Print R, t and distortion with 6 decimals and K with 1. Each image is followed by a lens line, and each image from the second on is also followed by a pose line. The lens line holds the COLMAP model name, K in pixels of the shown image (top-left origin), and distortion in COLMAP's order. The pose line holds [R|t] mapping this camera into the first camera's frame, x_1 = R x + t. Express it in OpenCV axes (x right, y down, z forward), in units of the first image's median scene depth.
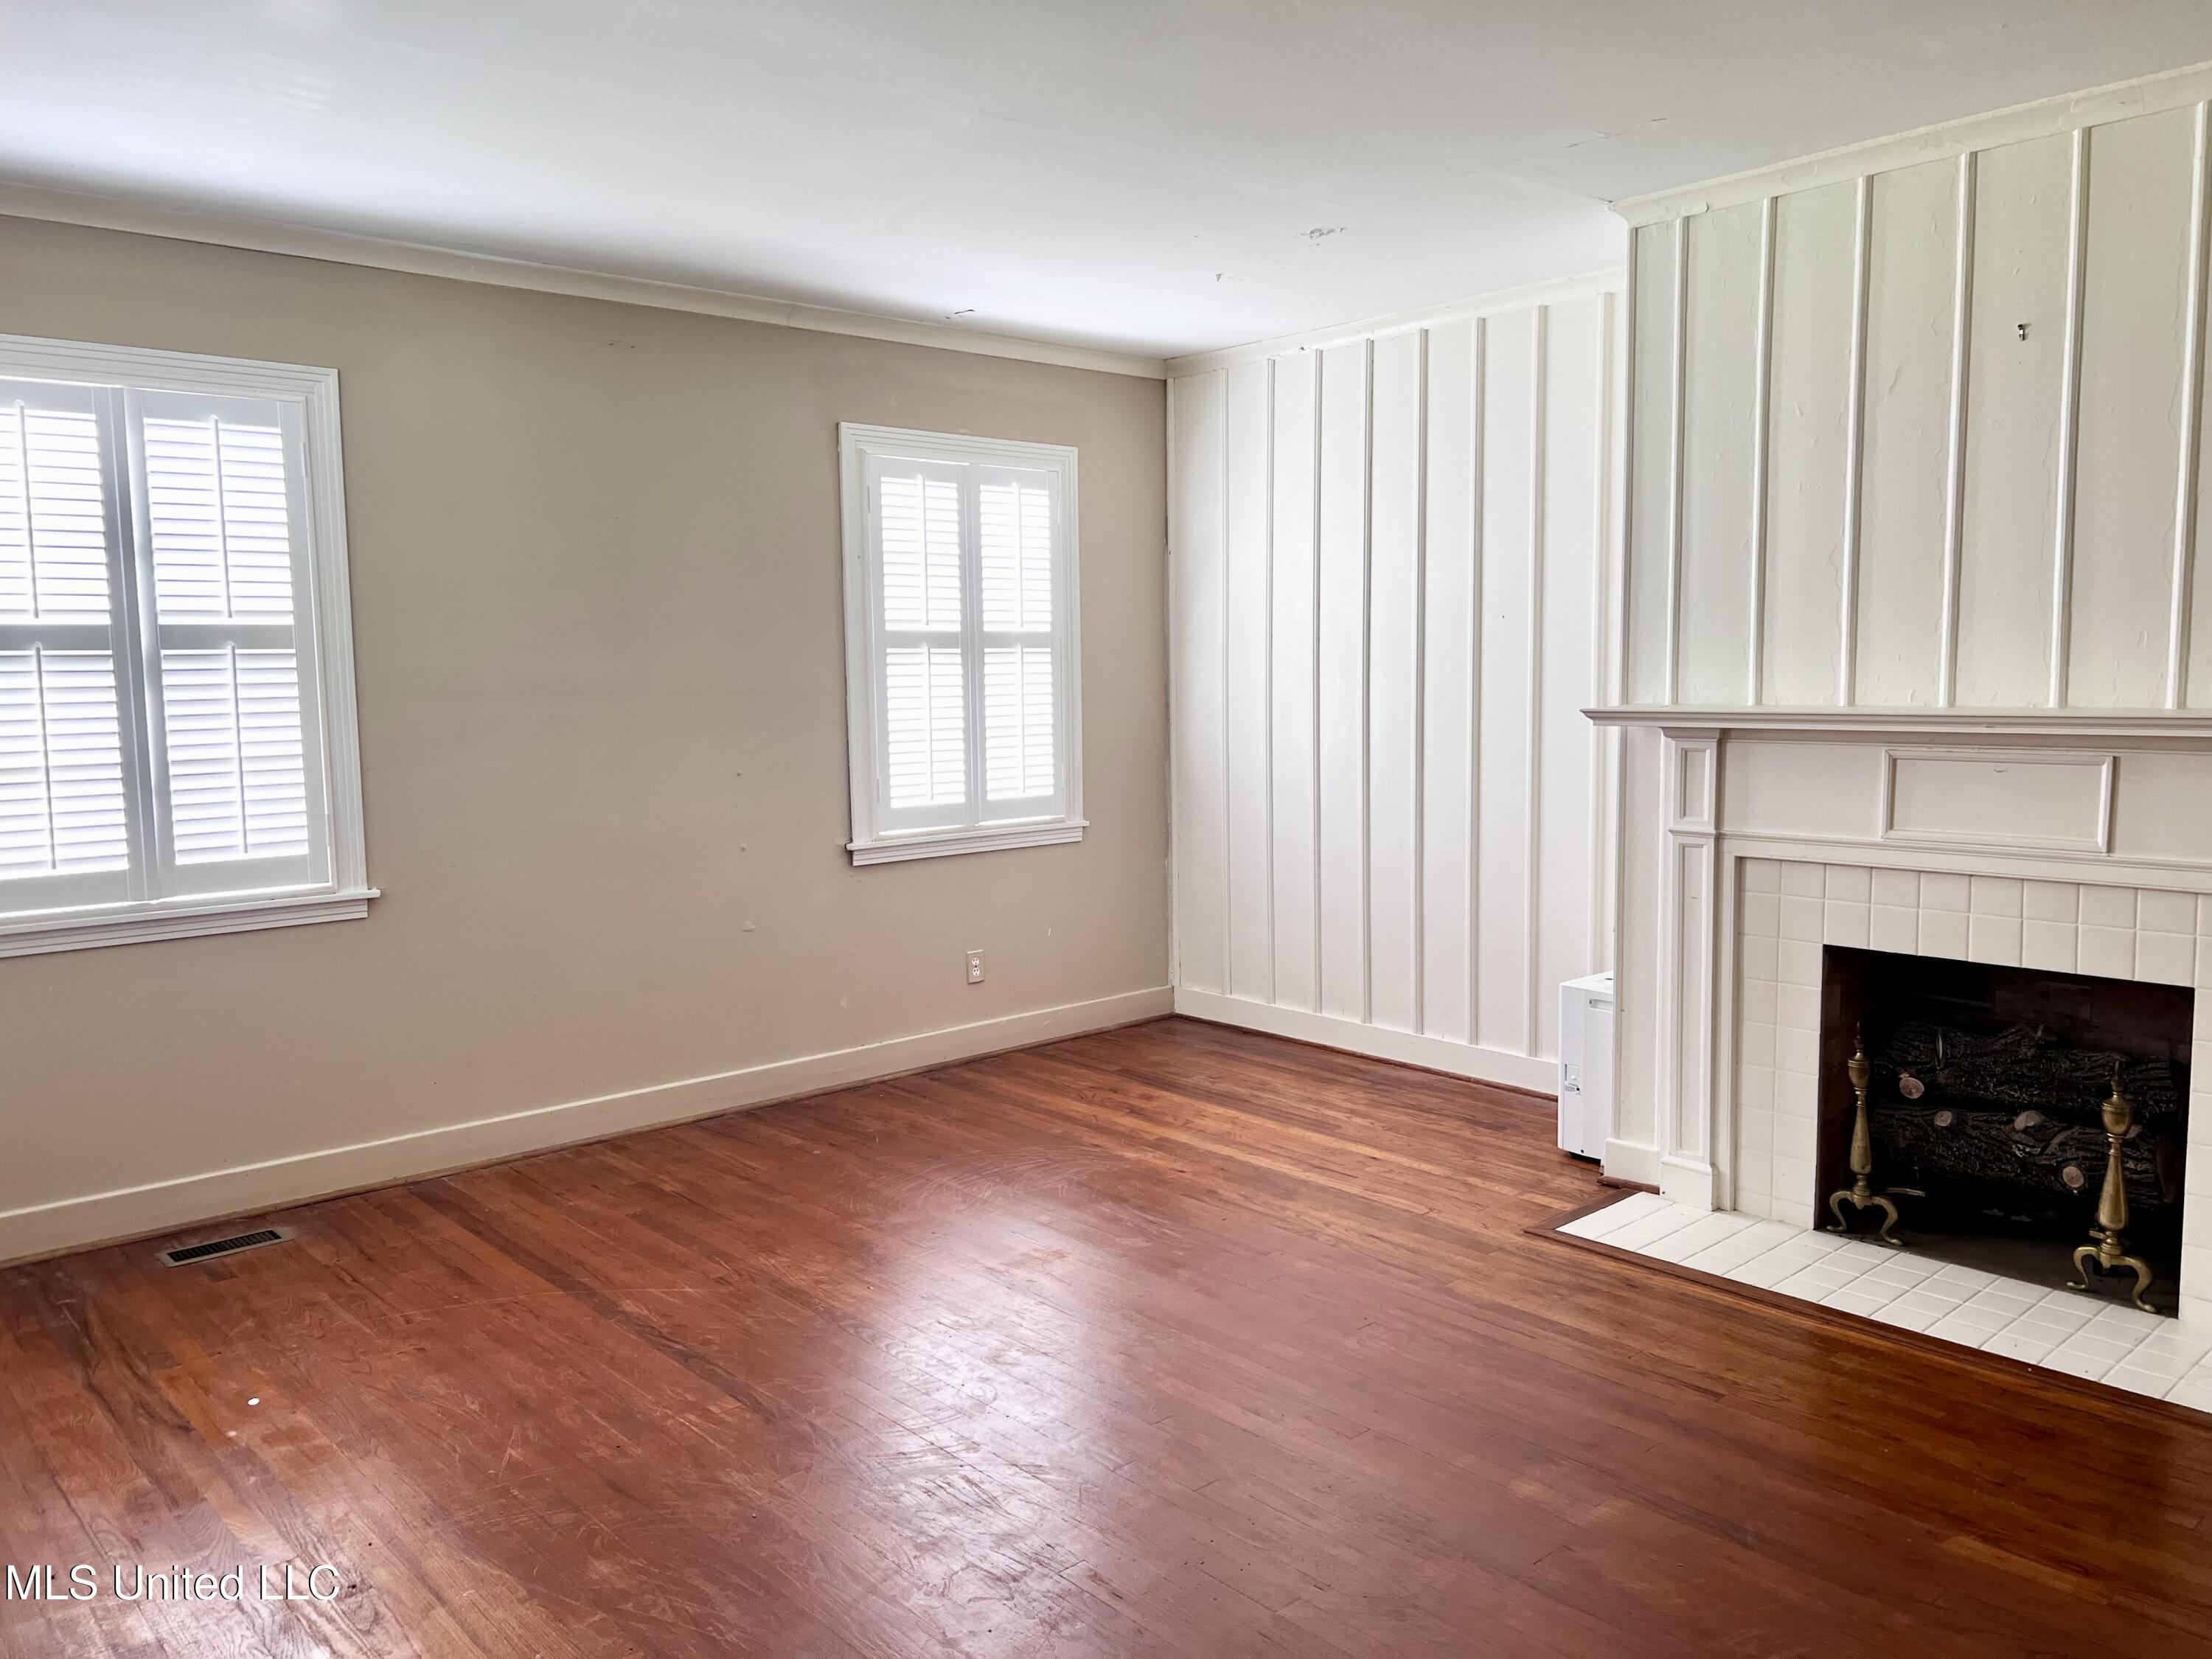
lens RADIAL K [[1655.5, 0, 1113.3], [0, 1655.5, 820.7], [0, 0, 1]] dist [0.068430, -0.061082]
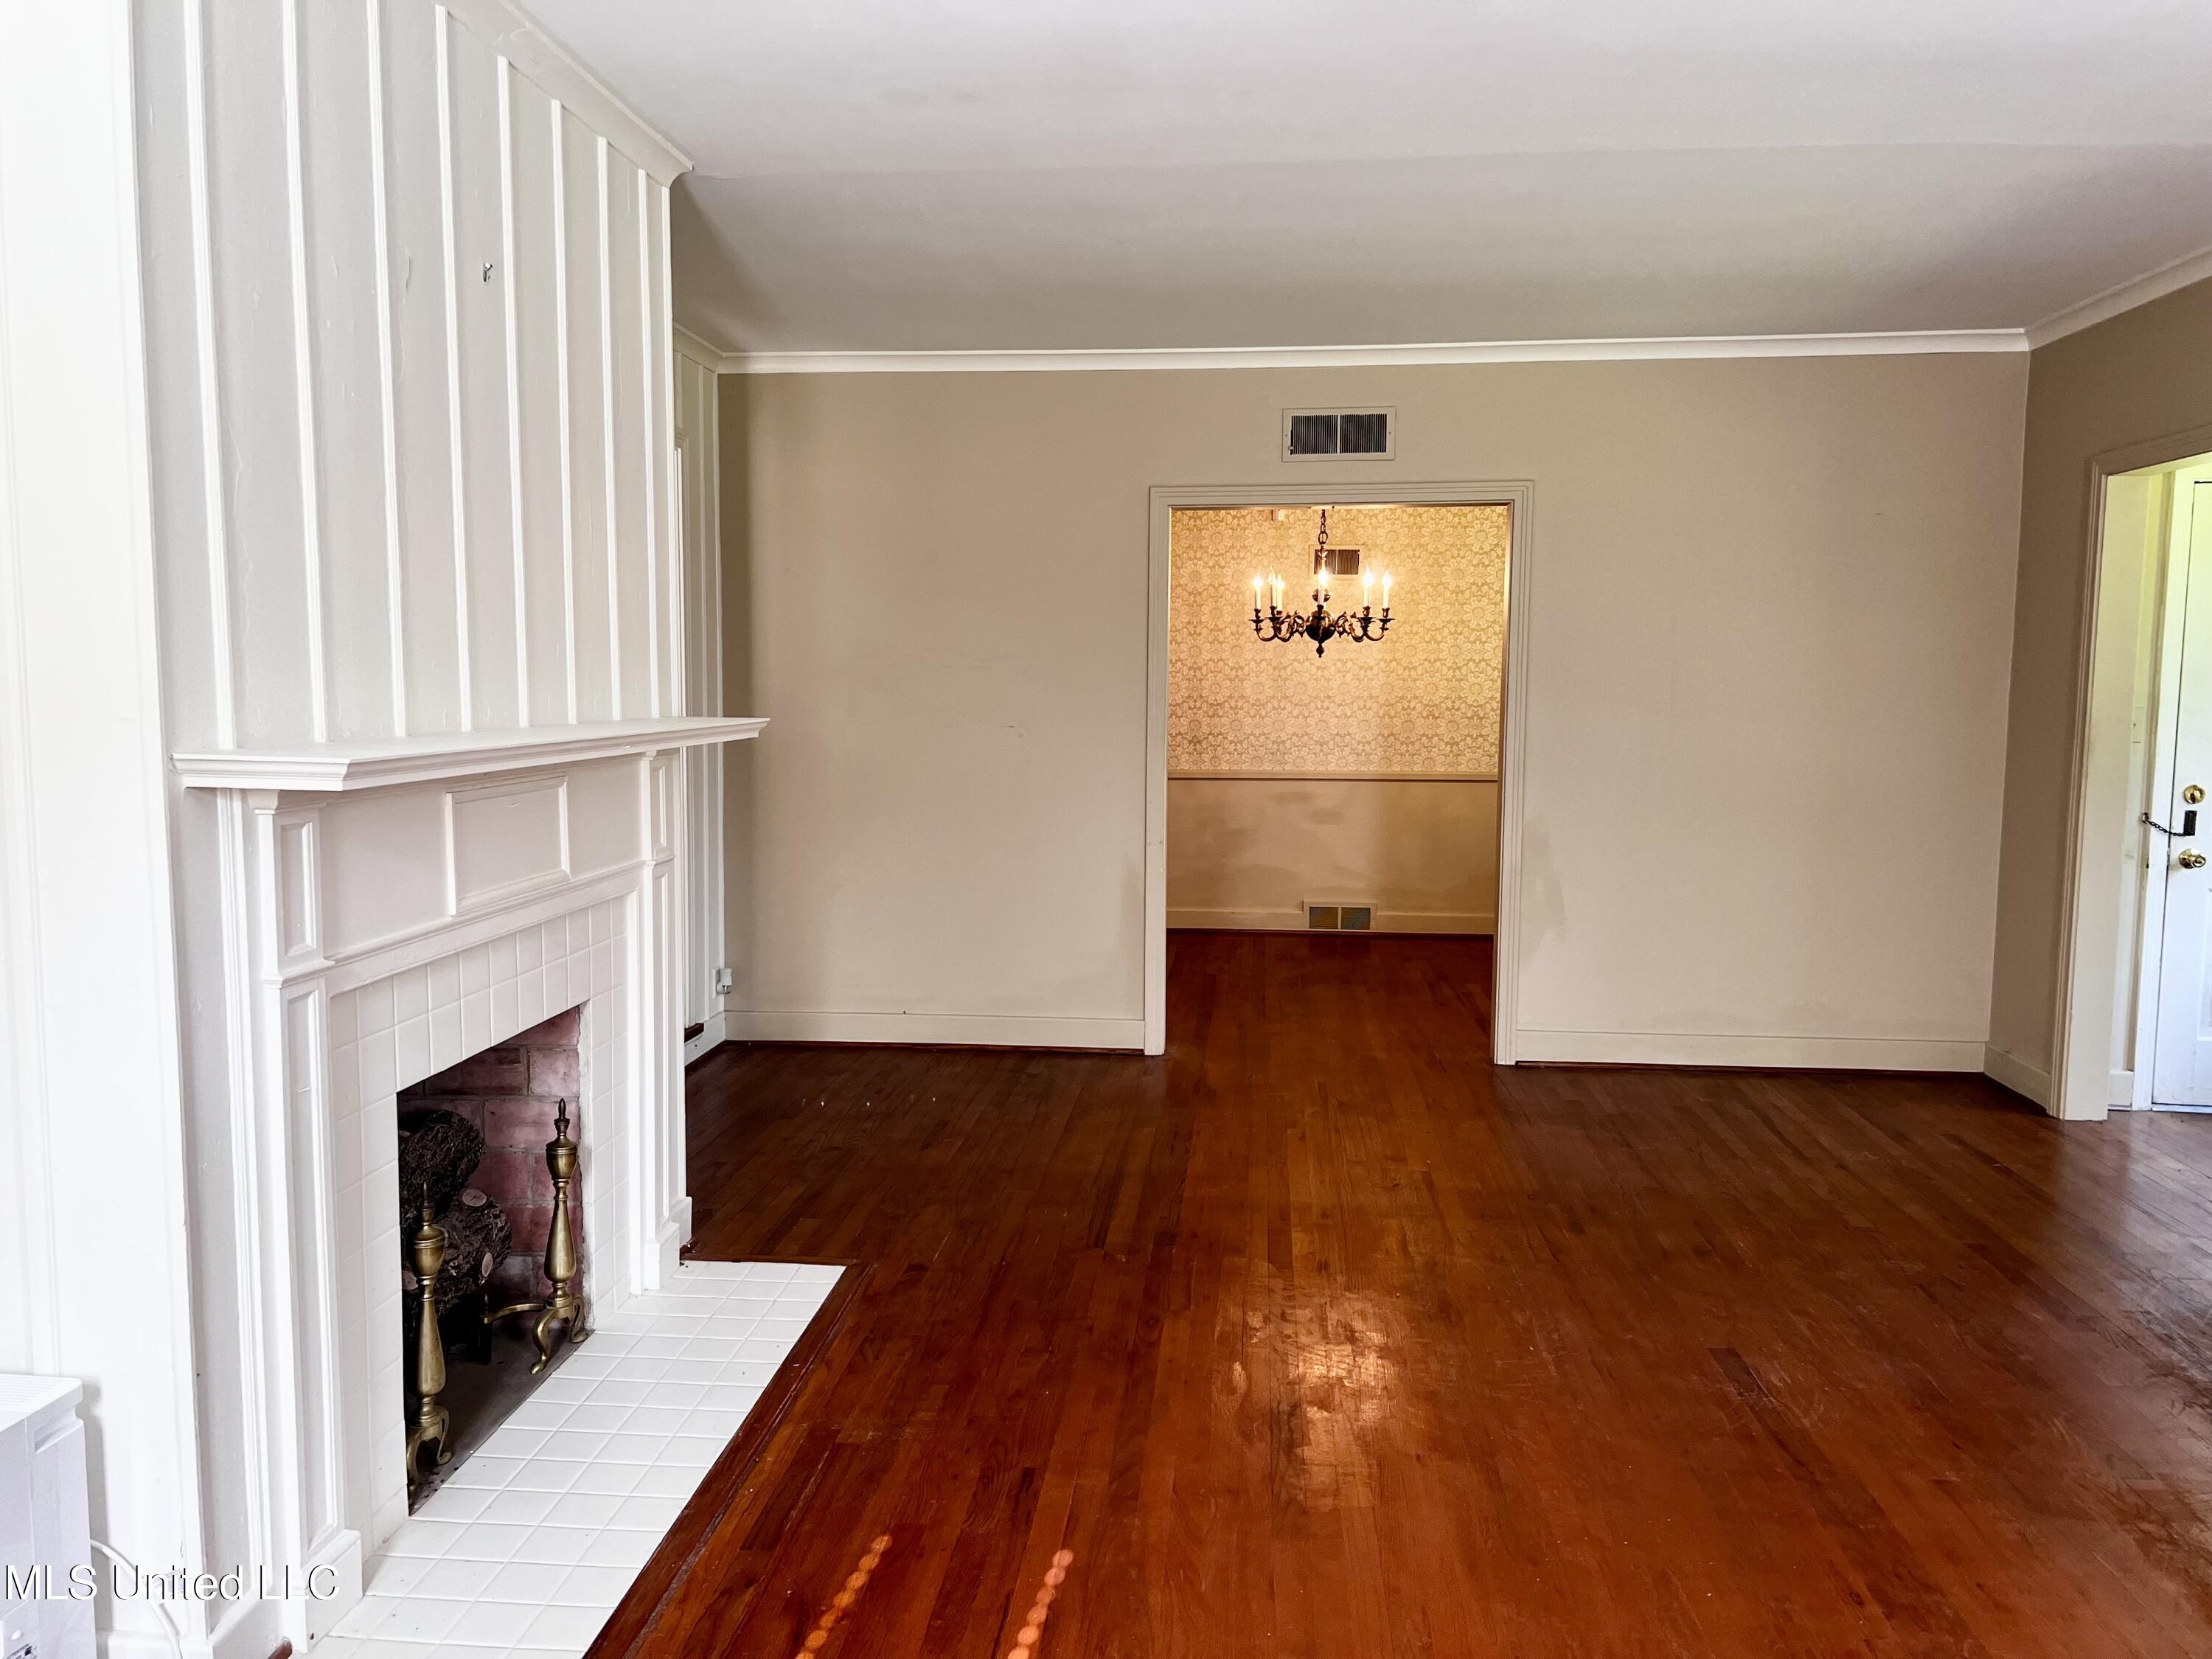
lens RADIAL K [[1677.4, 0, 1105.7], [0, 1677.4, 837.2], [0, 0, 1]] dist [0.072640, 0.000578]
pose [[-0.680099, -0.058272, 0.730801, -0.257732], [0.078031, 0.985420, 0.151192, -0.106898], [-0.728956, 0.159851, -0.665636, 1.220285]]
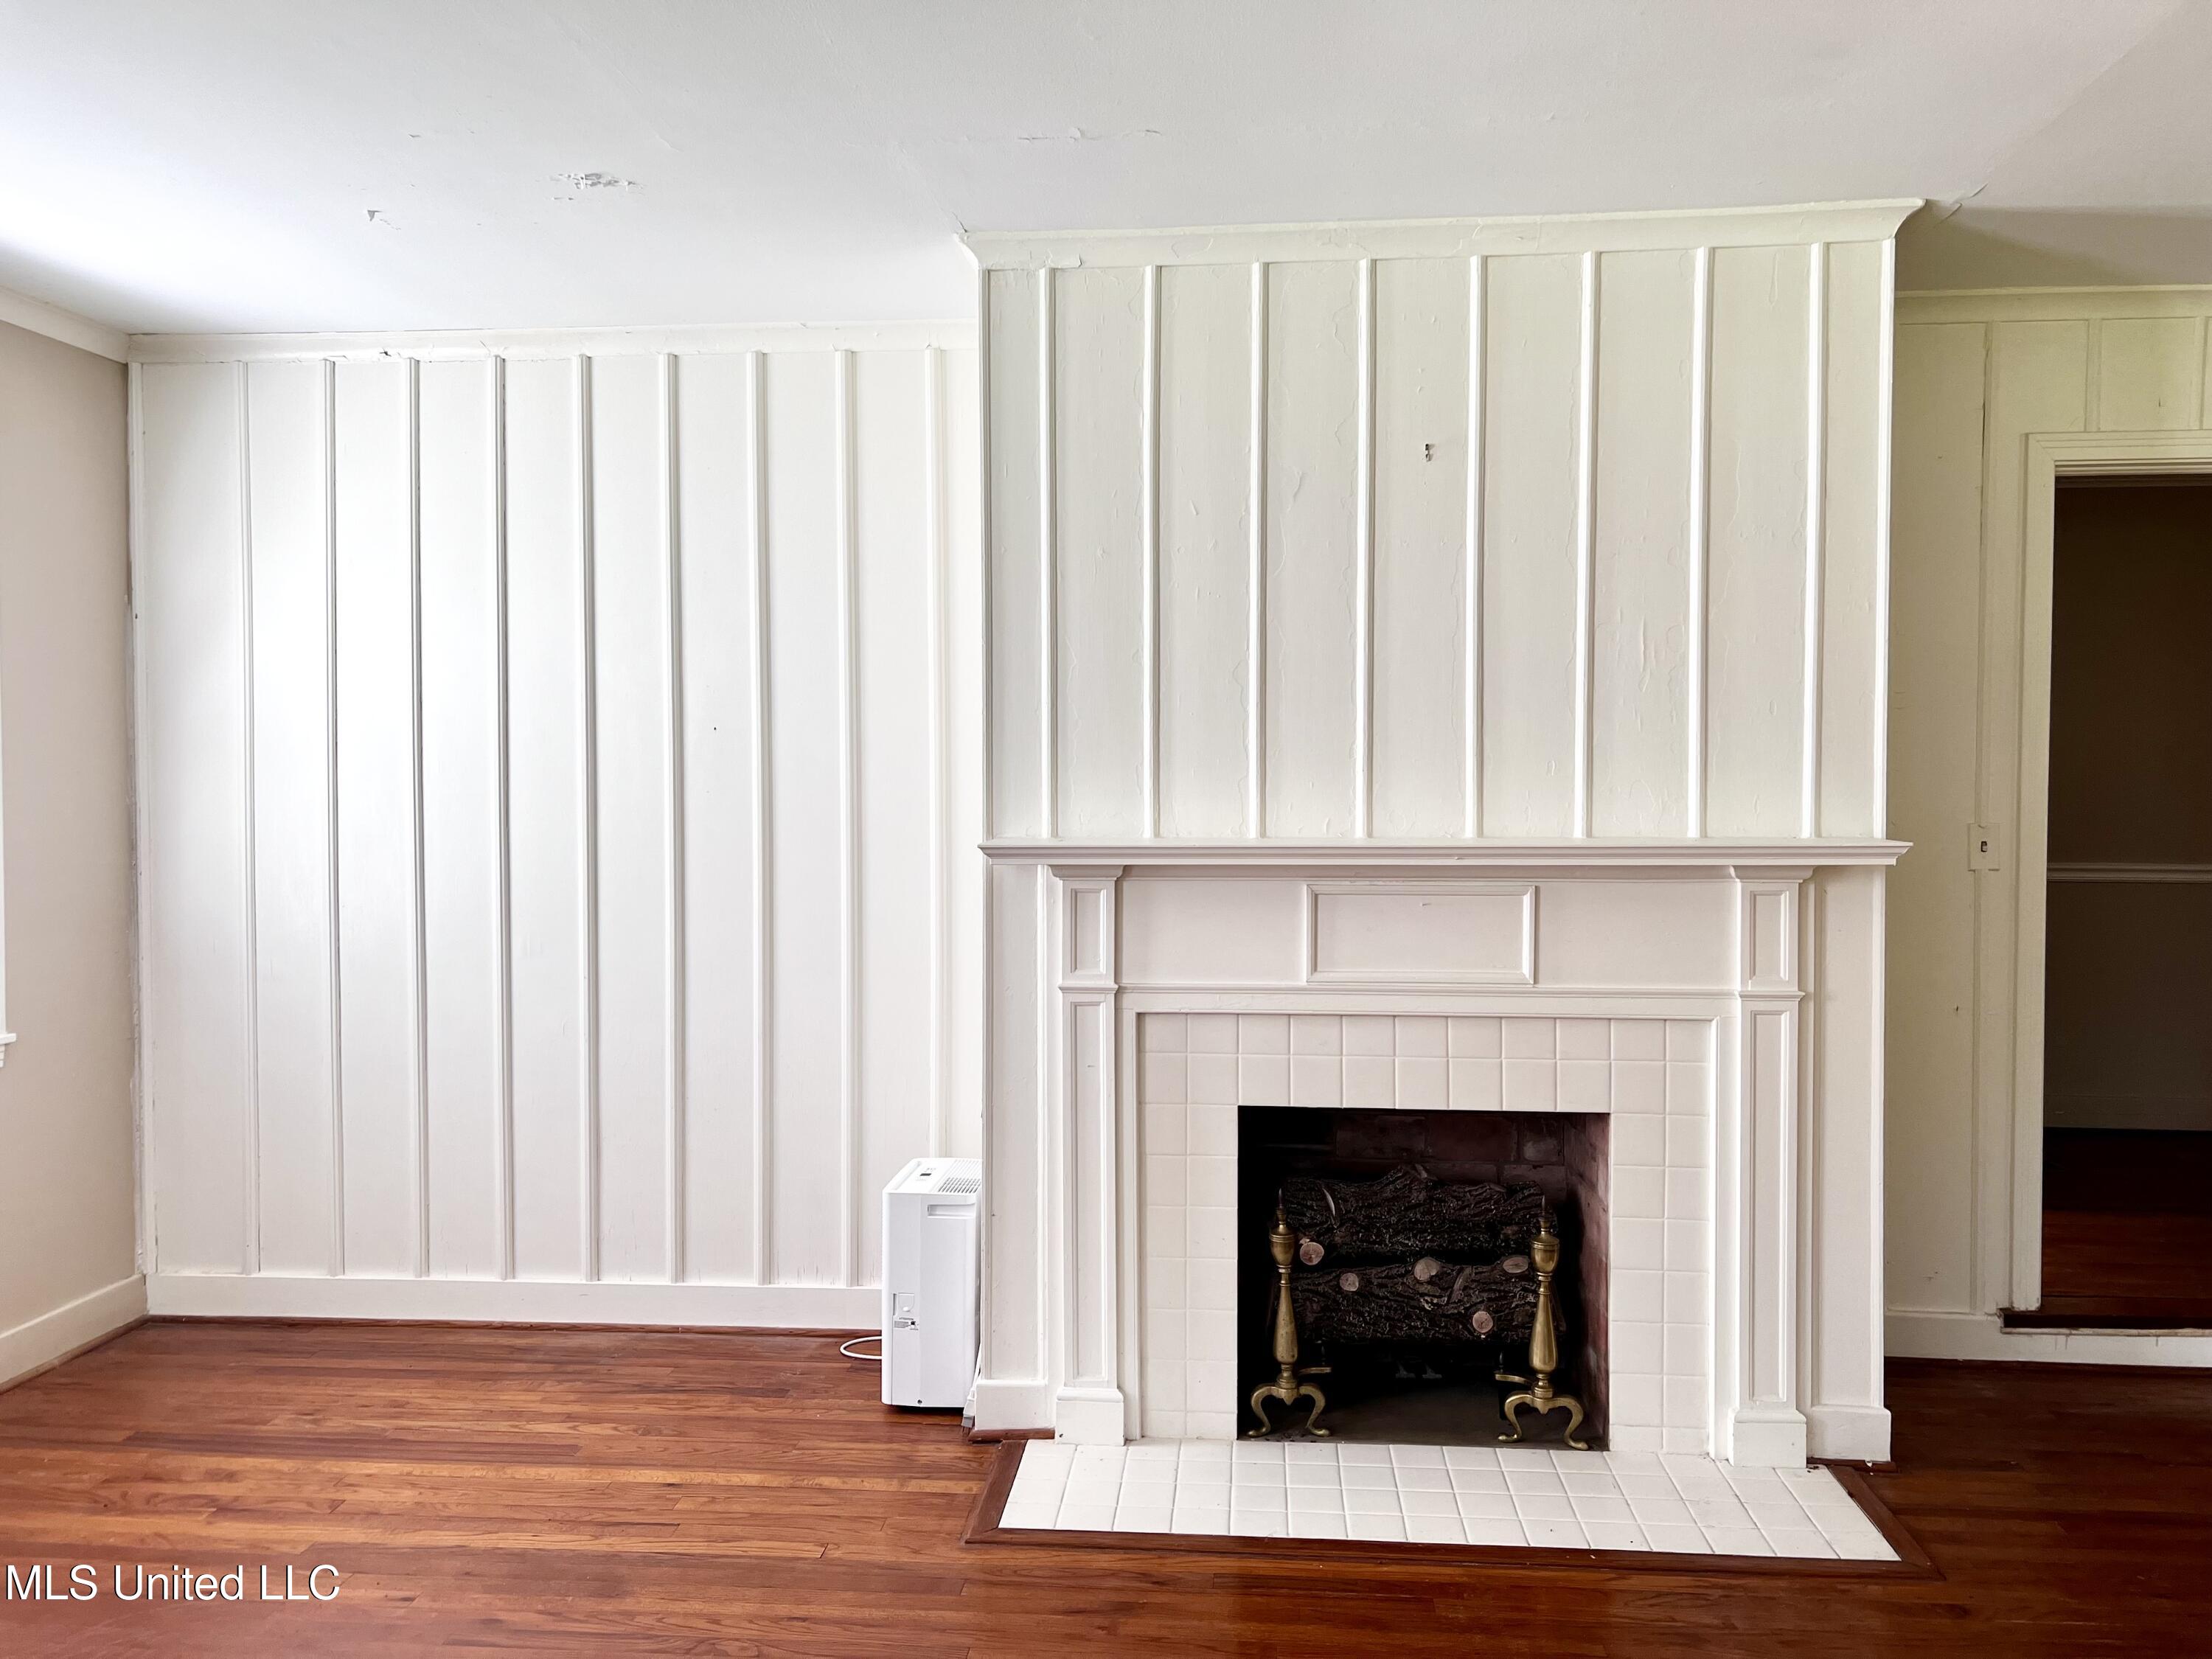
lens RADIAL K [[1655.5, 0, 1113.3], [0, 1655.5, 820.7], [0, 0, 1]] dist [0.068430, -0.061082]
pose [[0.732701, -0.003942, 0.680540, -0.218668], [0.057493, 0.996767, -0.056126, -0.031003], [-0.678118, 0.080250, 0.730559, 0.388784]]
